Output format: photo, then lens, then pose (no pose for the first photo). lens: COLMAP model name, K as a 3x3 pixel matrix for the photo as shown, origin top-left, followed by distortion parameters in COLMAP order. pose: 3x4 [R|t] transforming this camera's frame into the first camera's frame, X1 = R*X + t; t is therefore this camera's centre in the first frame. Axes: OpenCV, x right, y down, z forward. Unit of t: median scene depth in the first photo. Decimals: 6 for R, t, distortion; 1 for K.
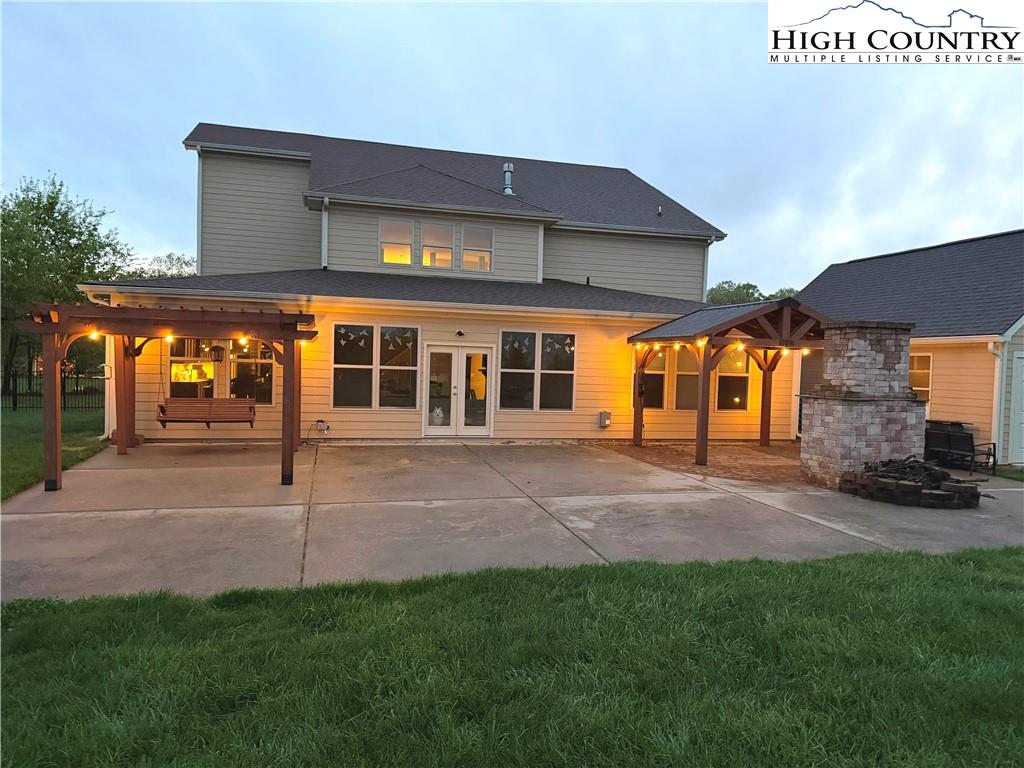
lens RADIAL K [[726.1, 0, 509.8], [0, 726.1, 384.6], [0, 0, 1]] dist [0.041218, -0.016289]
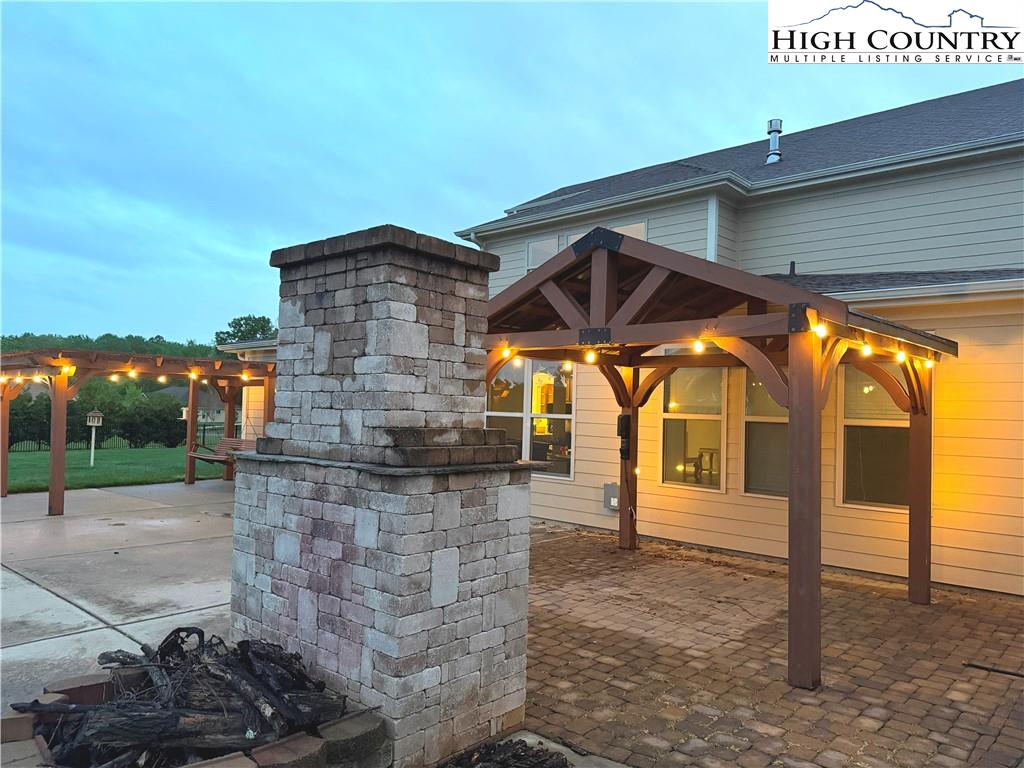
lens RADIAL K [[726.1, 0, 504.2], [0, 726.1, 379.8], [0, 0, 1]] dist [0.041218, -0.016289]
pose [[0.550326, -0.046057, -0.833678, 0.825280], [-0.037309, 0.996124, -0.079660, 0.005441], [0.834116, 0.074942, 0.546475, 0.861532]]
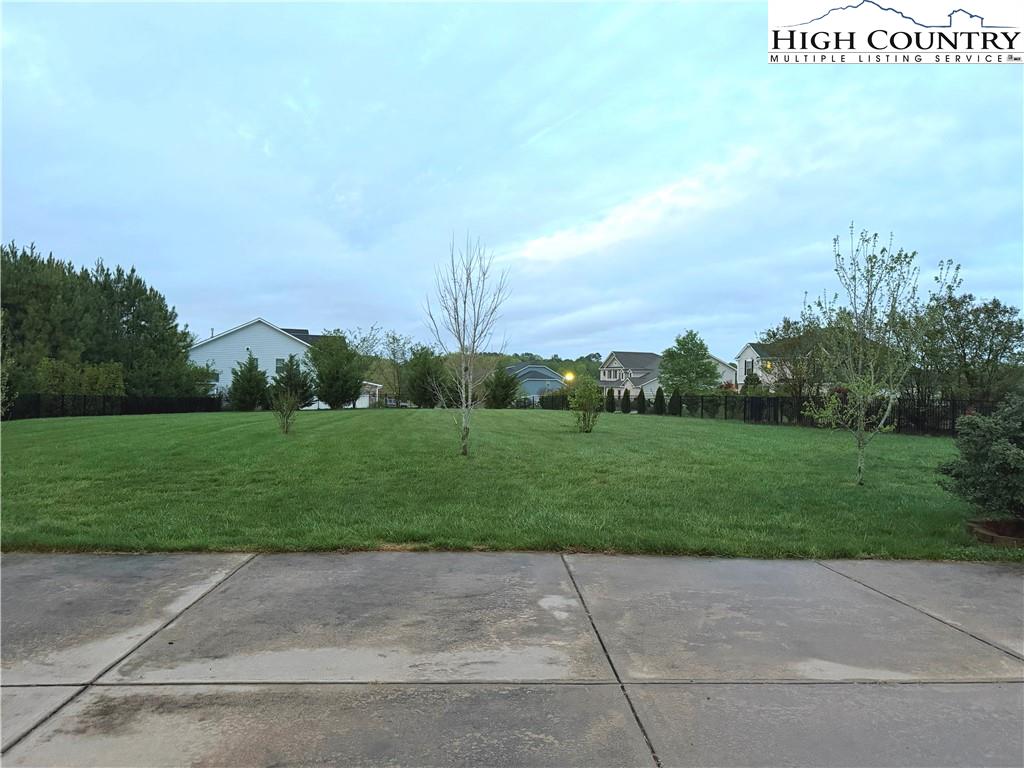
lens RADIAL K [[726.1, 0, 509.5], [0, 726.1, 383.3], [0, 0, 1]] dist [0.041218, -0.016289]
pose [[-0.980297, -0.046877, 0.191886, 0.012308], [-0.041387, 0.998614, 0.032518, -0.033915], [-0.193144, 0.023936, -0.980878, 1.237409]]
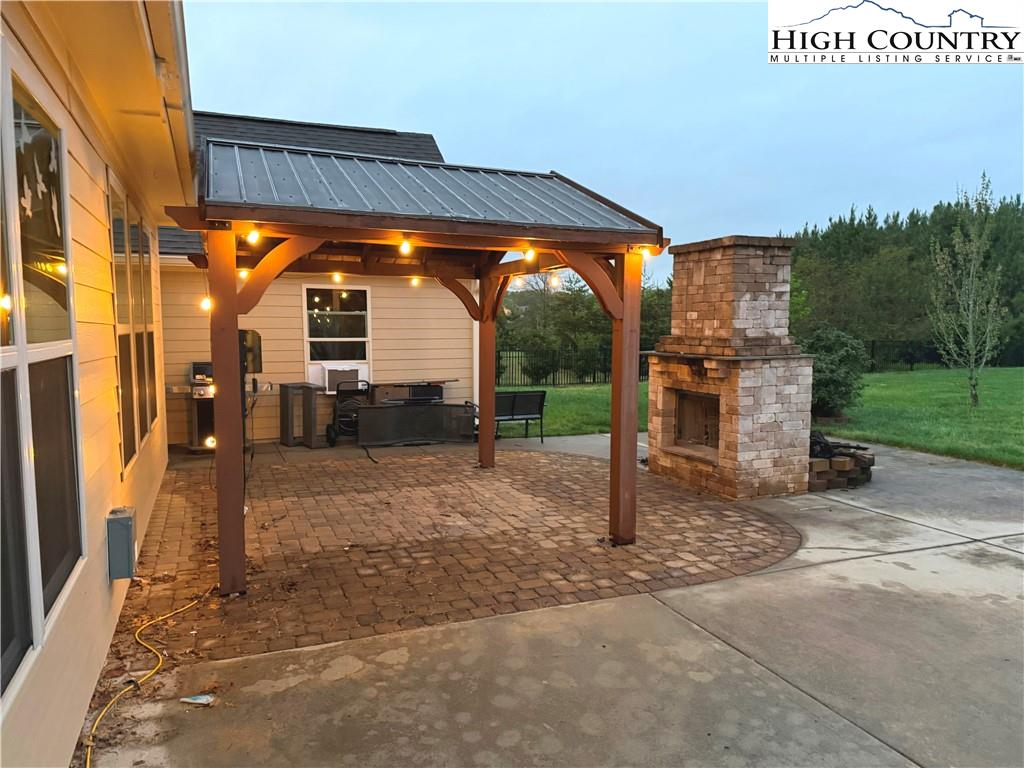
lens RADIAL K [[726.1, 0, 514.0], [0, 726.1, 393.7], [0, 0, 1]] dist [0.041218, -0.016289]
pose [[-0.149896, -0.122794, 0.981047, -0.158304], [0.022422, 0.991580, 0.127538, -0.036278], [-0.988447, 0.041115, -0.145881, 1.308323]]
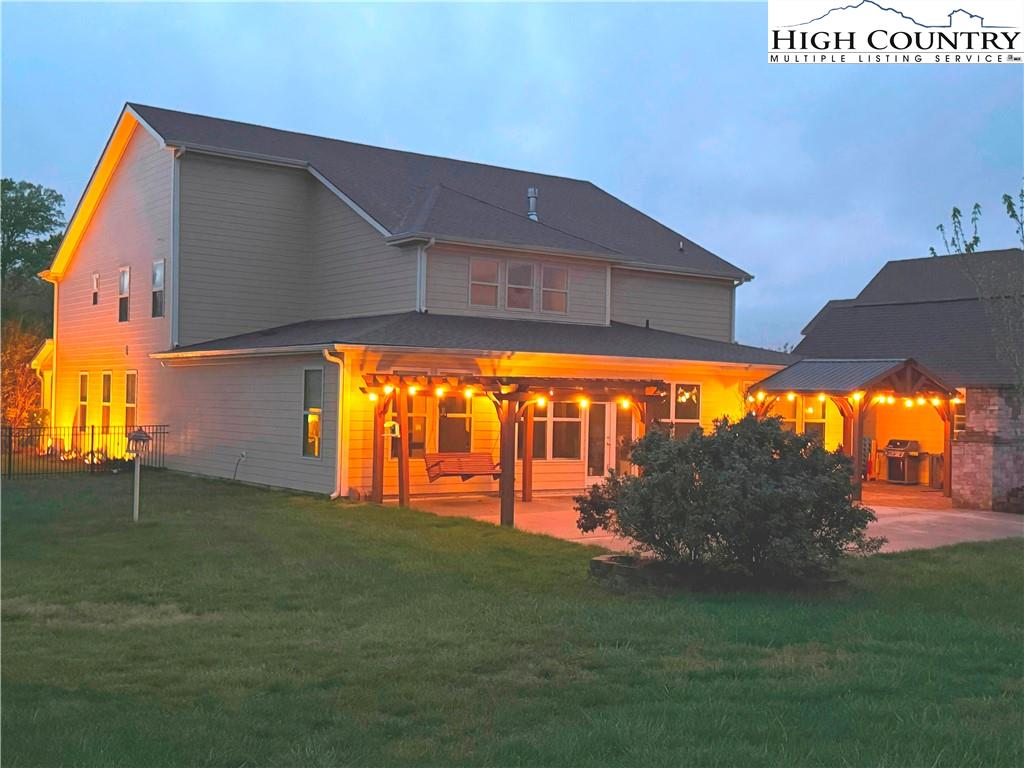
lens RADIAL K [[1173.4, 0, 512.4], [0, 1173.4, 386.2], [0, 0, 1]] dist [0.079398, 0.000000]
pose [[0.935684, -0.003674, 0.352820, -1.083776], [0.015263, 0.999431, -0.030073, -0.028750], [-0.352509, 0.033524, 0.935208, -0.694400]]
